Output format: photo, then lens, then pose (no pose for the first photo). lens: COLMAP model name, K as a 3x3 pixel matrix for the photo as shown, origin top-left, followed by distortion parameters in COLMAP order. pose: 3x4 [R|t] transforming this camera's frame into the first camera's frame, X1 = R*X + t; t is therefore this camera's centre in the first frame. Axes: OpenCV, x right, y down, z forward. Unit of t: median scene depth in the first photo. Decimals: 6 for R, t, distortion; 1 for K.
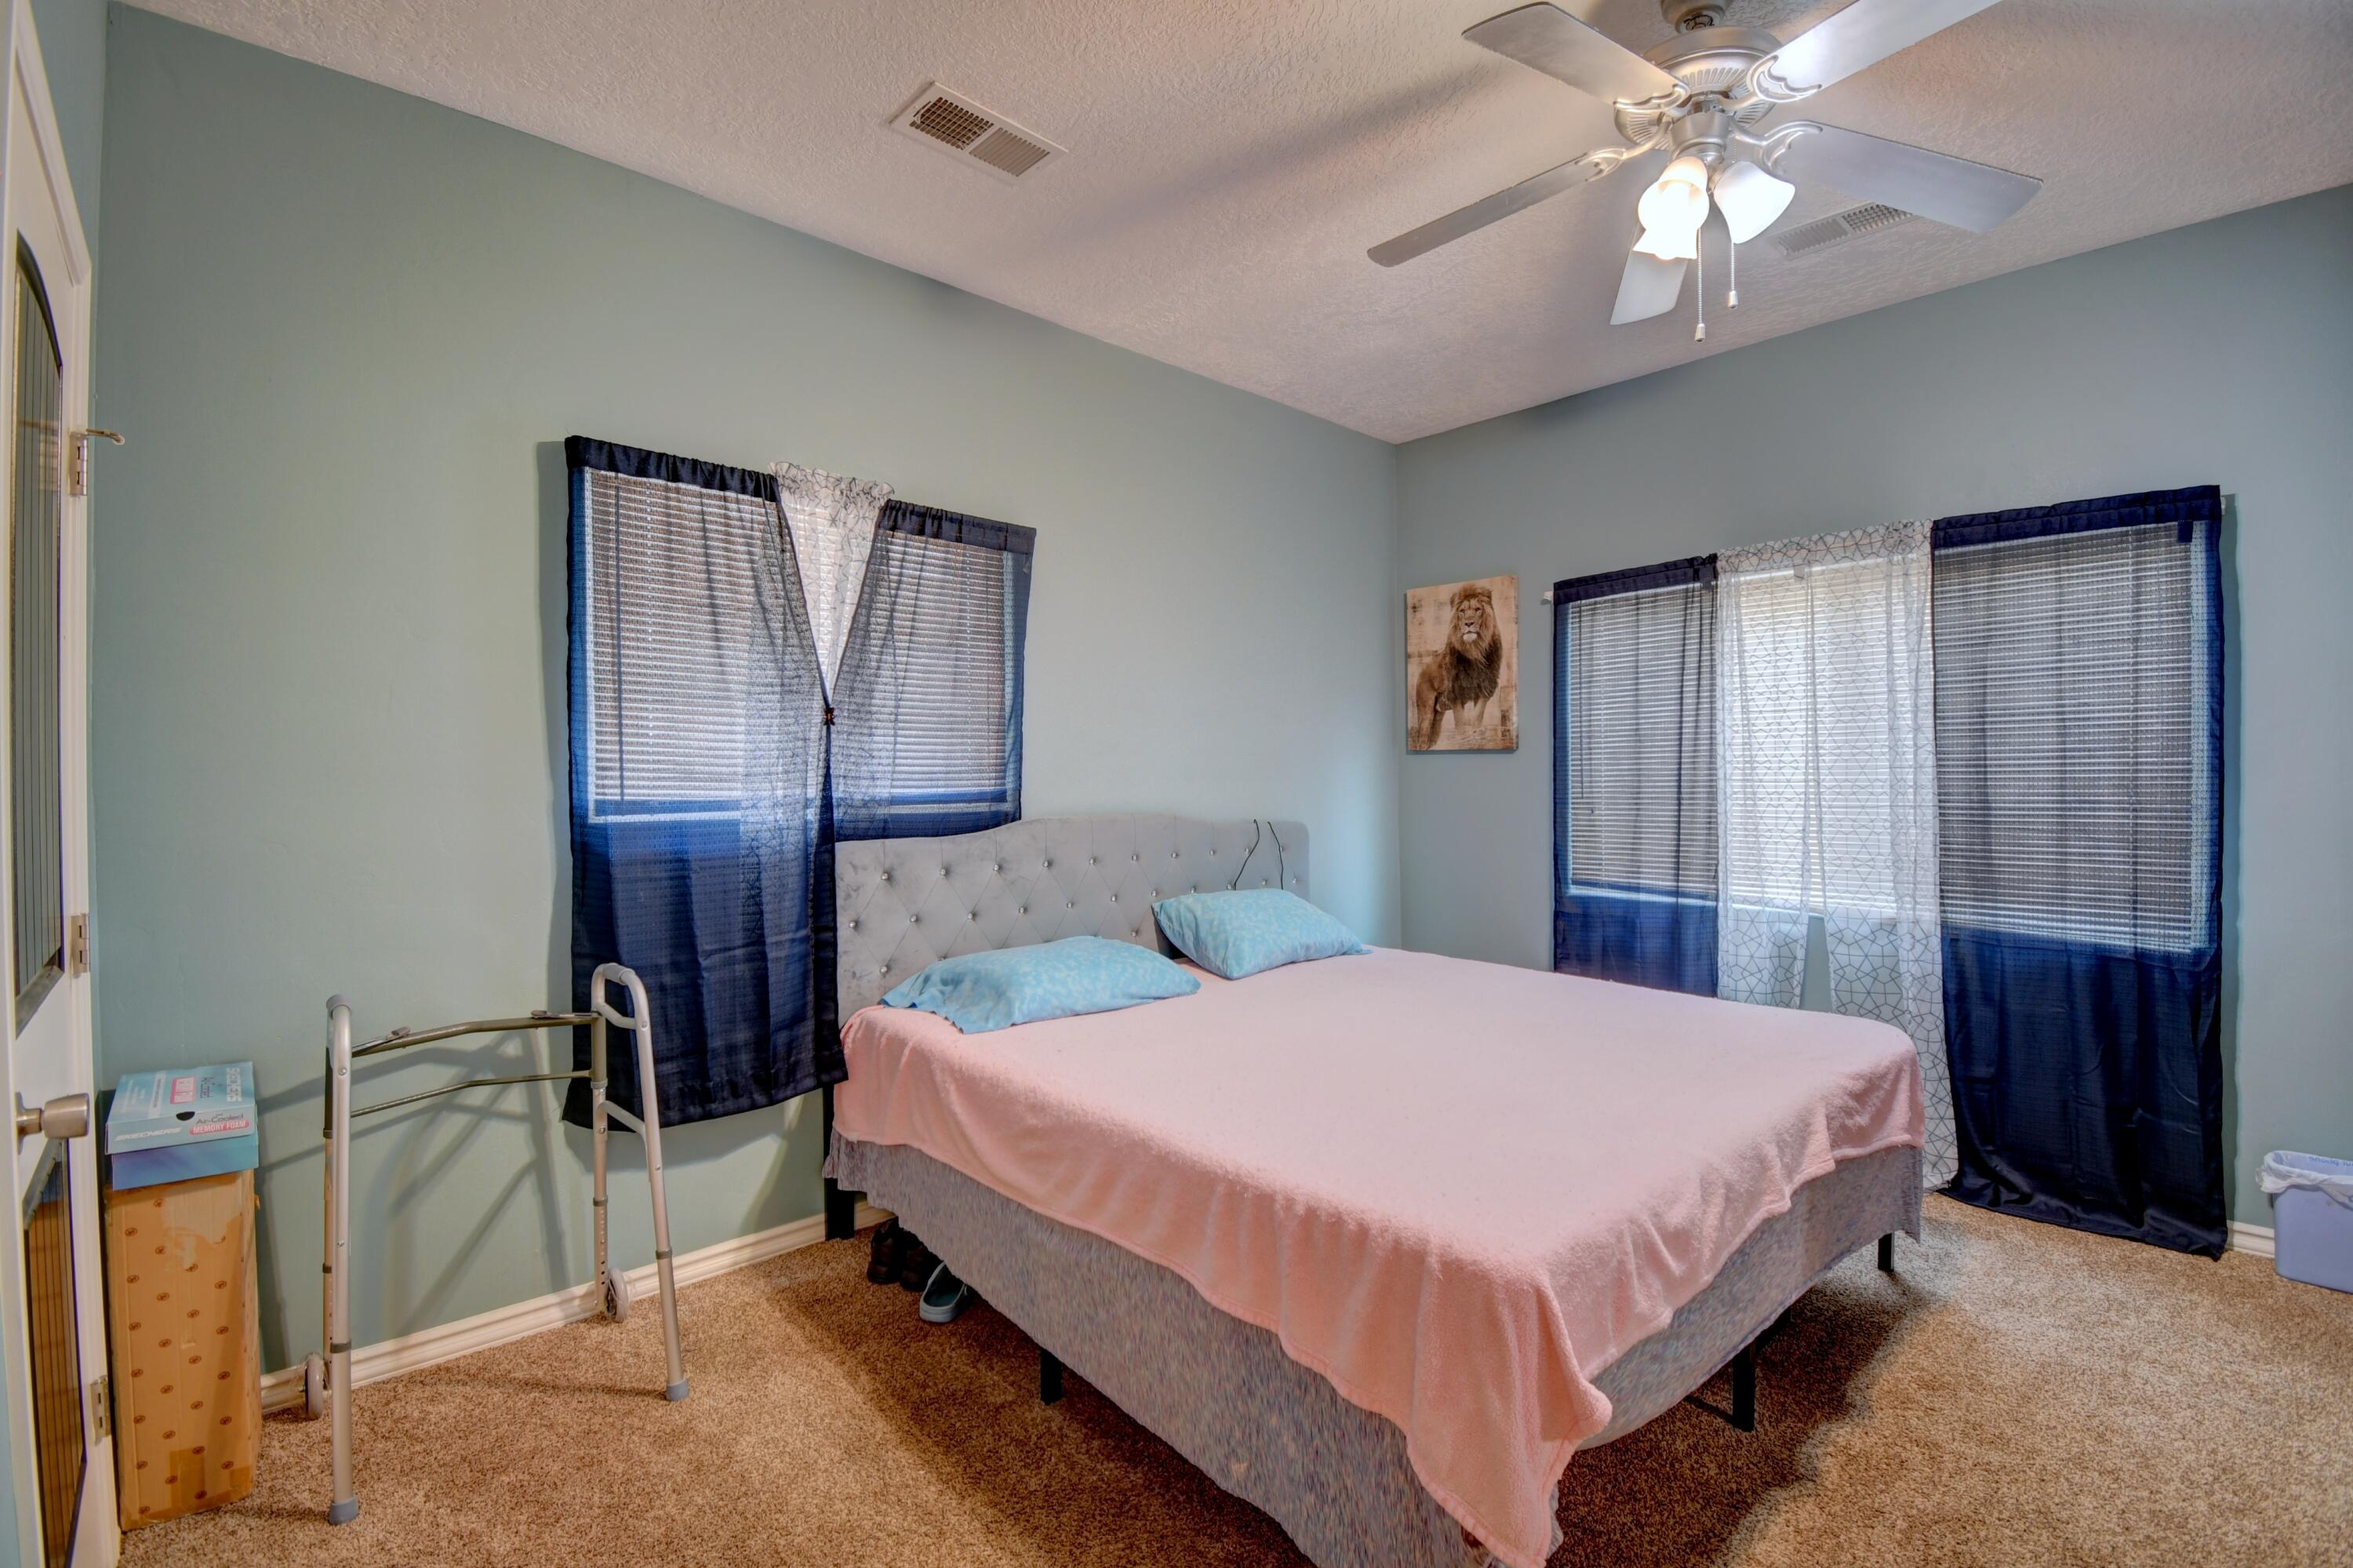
lens RADIAL K [[1035.9, 0, 1182.5], [0, 1035.9, 786.0], [0, 0, 1]] dist [0.002946, -0.017897]
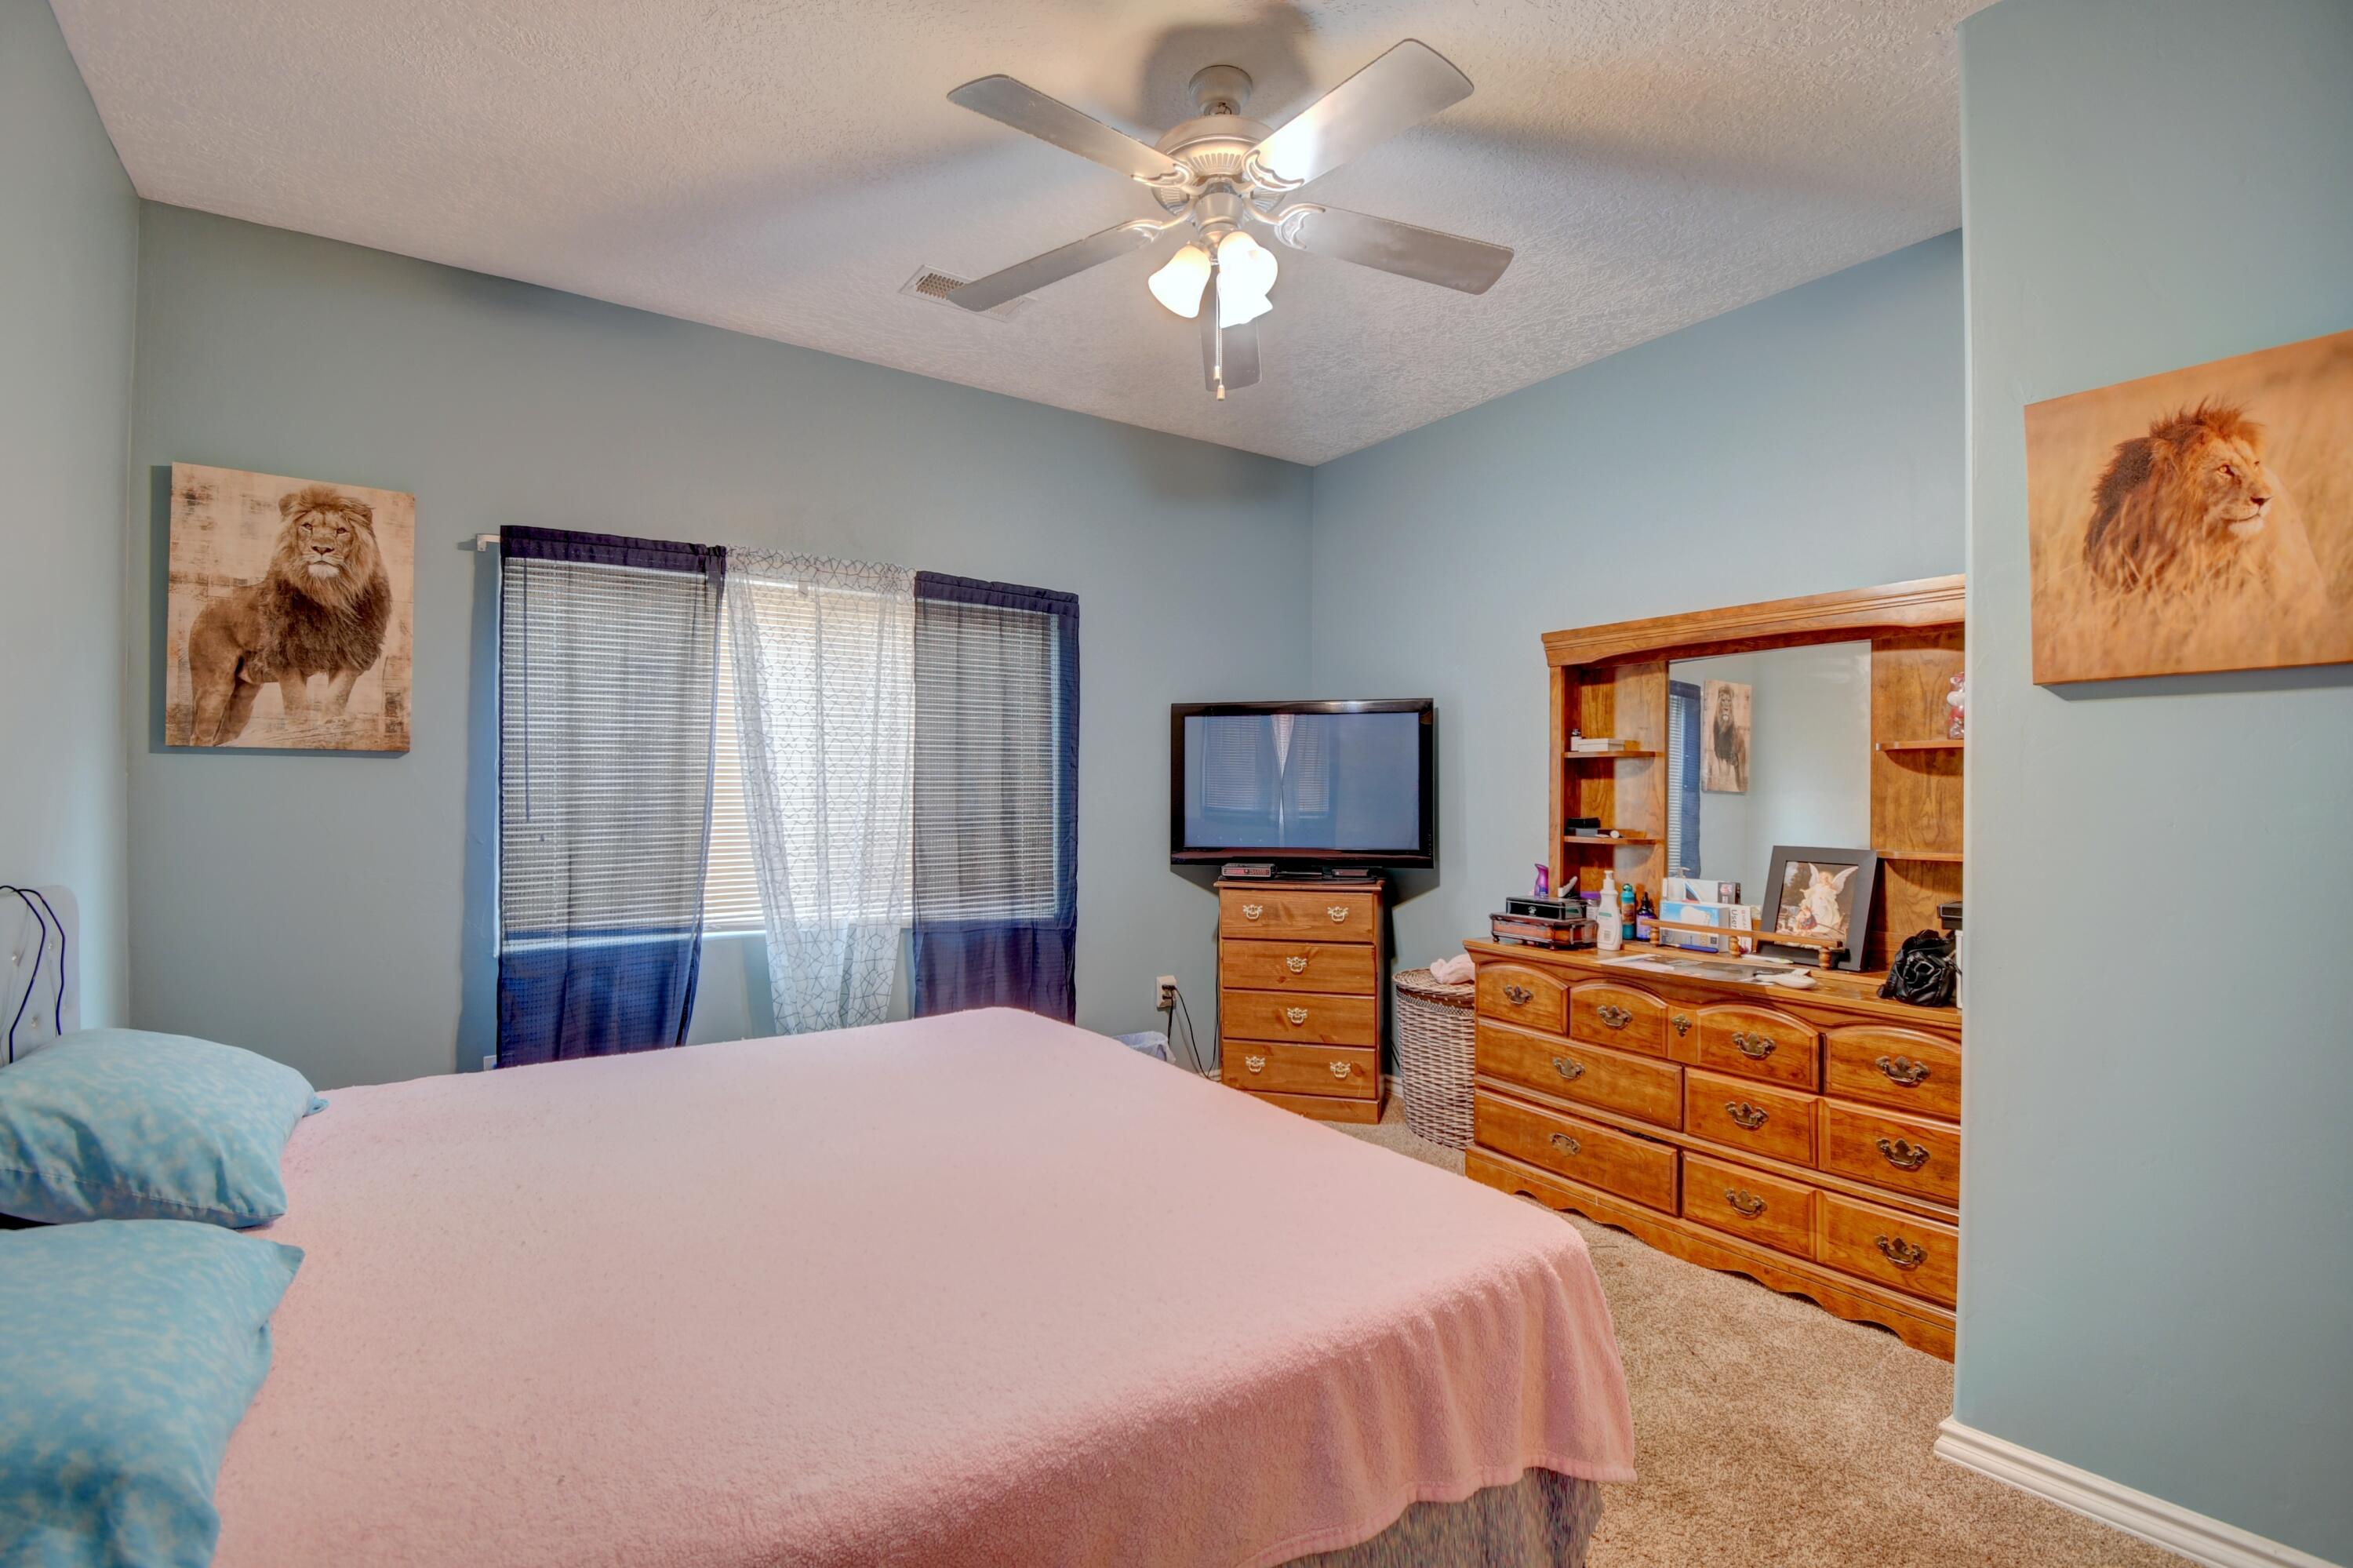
lens RADIAL K [[1035.9, 0, 1182.5], [0, 1035.9, 786.0], [0, 0, 1]] dist [0.002946, -0.017897]
pose [[0.127621, 0.009975, 0.991773, -0.276747], [0.008986, 0.999897, -0.011213, -0.001288], [-0.991782, 0.010343, 0.127518, 0.408383]]
